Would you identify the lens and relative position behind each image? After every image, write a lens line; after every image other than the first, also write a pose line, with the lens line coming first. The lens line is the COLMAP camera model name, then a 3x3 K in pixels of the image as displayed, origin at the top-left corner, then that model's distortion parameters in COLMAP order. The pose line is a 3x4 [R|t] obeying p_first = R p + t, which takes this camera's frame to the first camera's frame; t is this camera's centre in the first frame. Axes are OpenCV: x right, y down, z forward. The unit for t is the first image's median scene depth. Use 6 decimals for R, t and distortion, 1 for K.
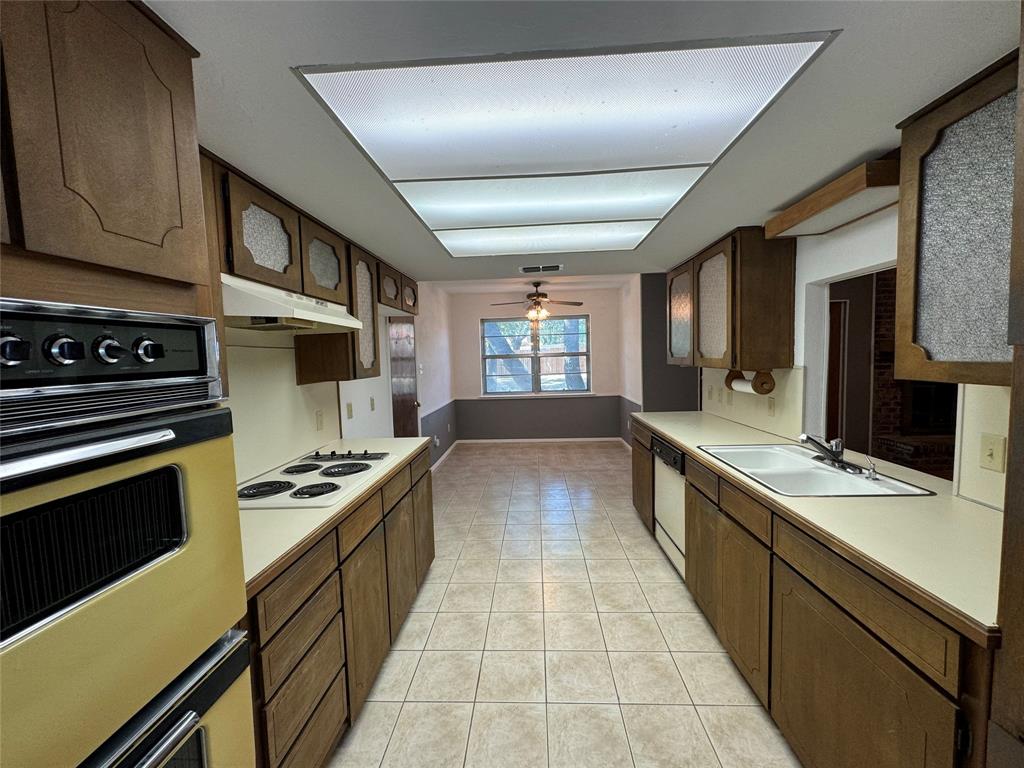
lens RADIAL K [[408.8, 0, 513.2], [0, 408.8, 383.9], [0, 0, 1]] dist [-0.003294, 0.000179]
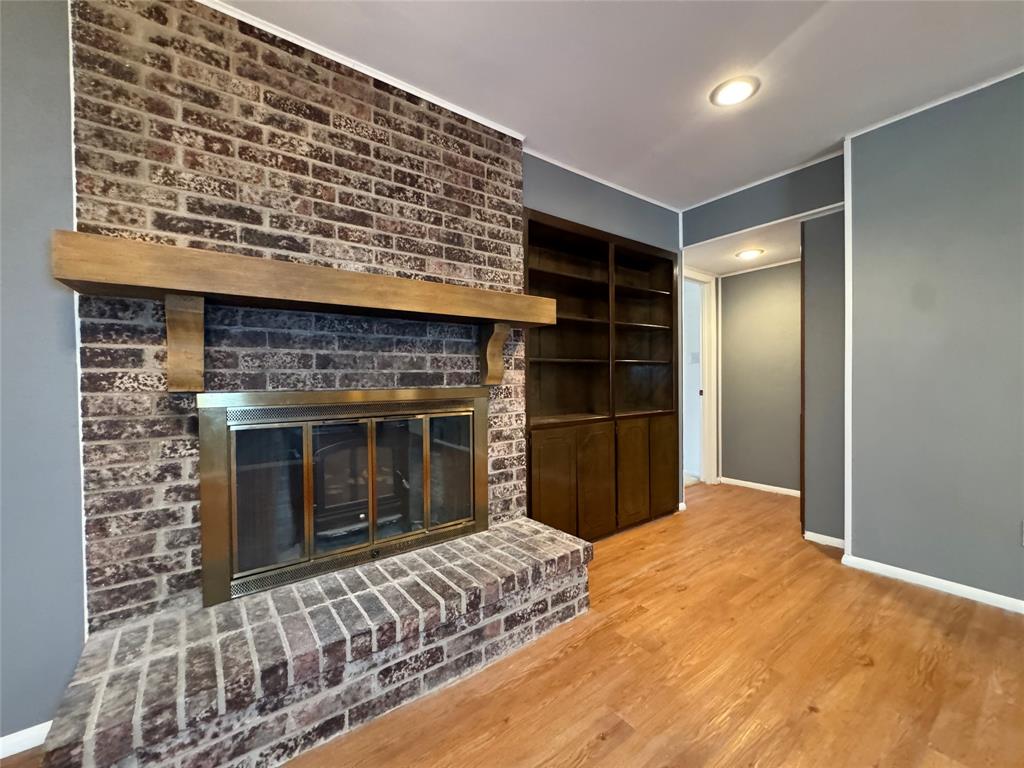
lens RADIAL K [[408.8, 0, 513.8], [0, 408.8, 384.8], [0, 0, 1]] dist [-0.003294, 0.000179]
pose [[0.768538, 0.016039, 0.639603, 1.855781], [0.031135, 0.997564, -0.062427, -0.000281], [-0.639046, 0.067892, 0.766166, 1.264214]]
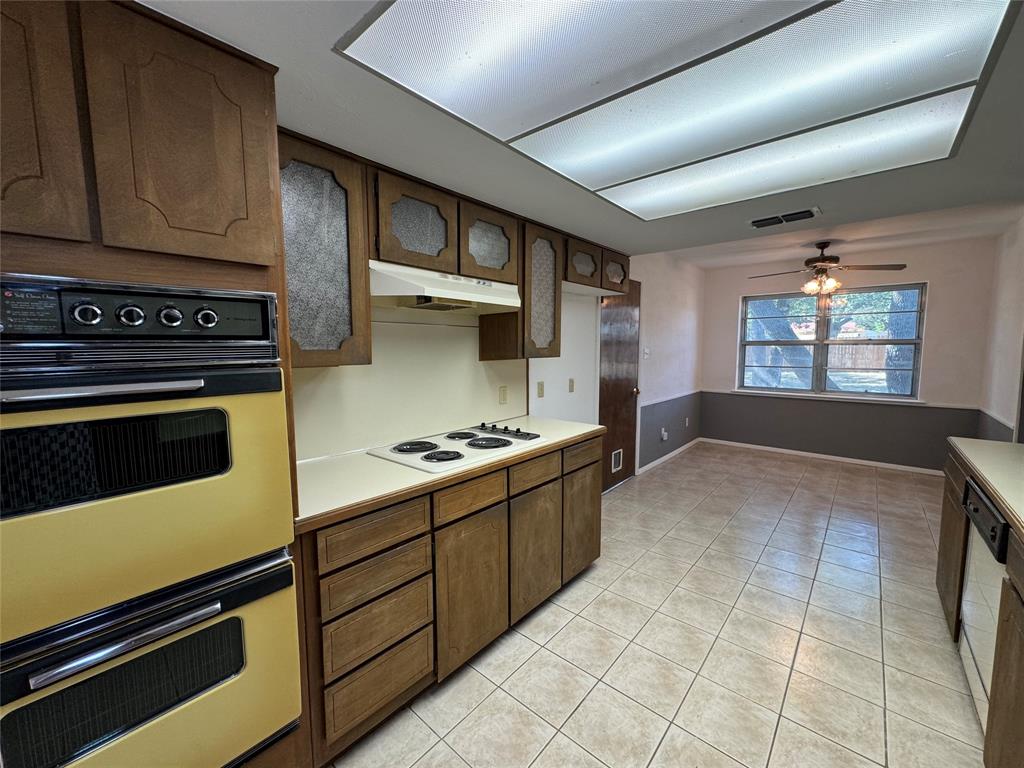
lens RADIAL K [[408.8, 0, 512.1], [0, 408.8, 384.0], [0, 0, 1]] dist [-0.003294, 0.000179]
pose [[0.785468, 0.084483, -0.613109, 0.201093], [-0.062840, 0.996406, 0.056794, -0.002240], [0.615703, -0.006082, 0.787955, 0.170175]]
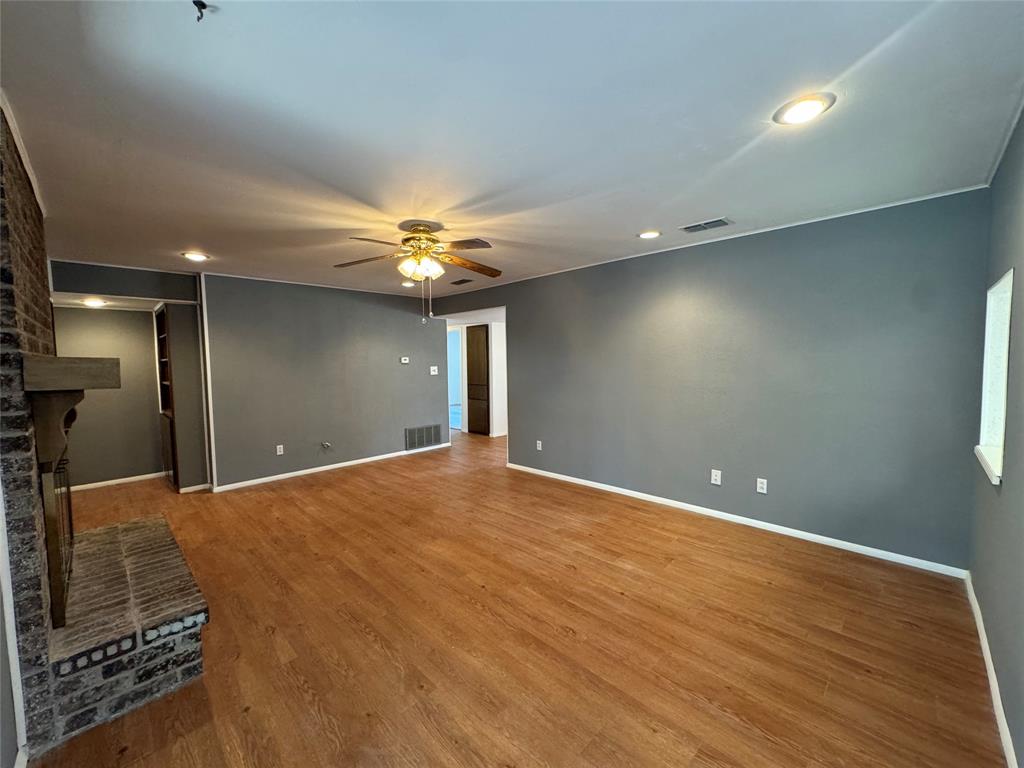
lens RADIAL K [[408.8, 0, 513.4], [0, 408.8, 387.0], [0, 0, 1]] dist [-0.003294, 0.000179]
pose [[-0.749366, -0.003491, 0.662147, 0.841014], [0.083066, 0.991591, 0.099235, -0.162803], [-0.656925, 0.129365, -0.742774, 1.936593]]
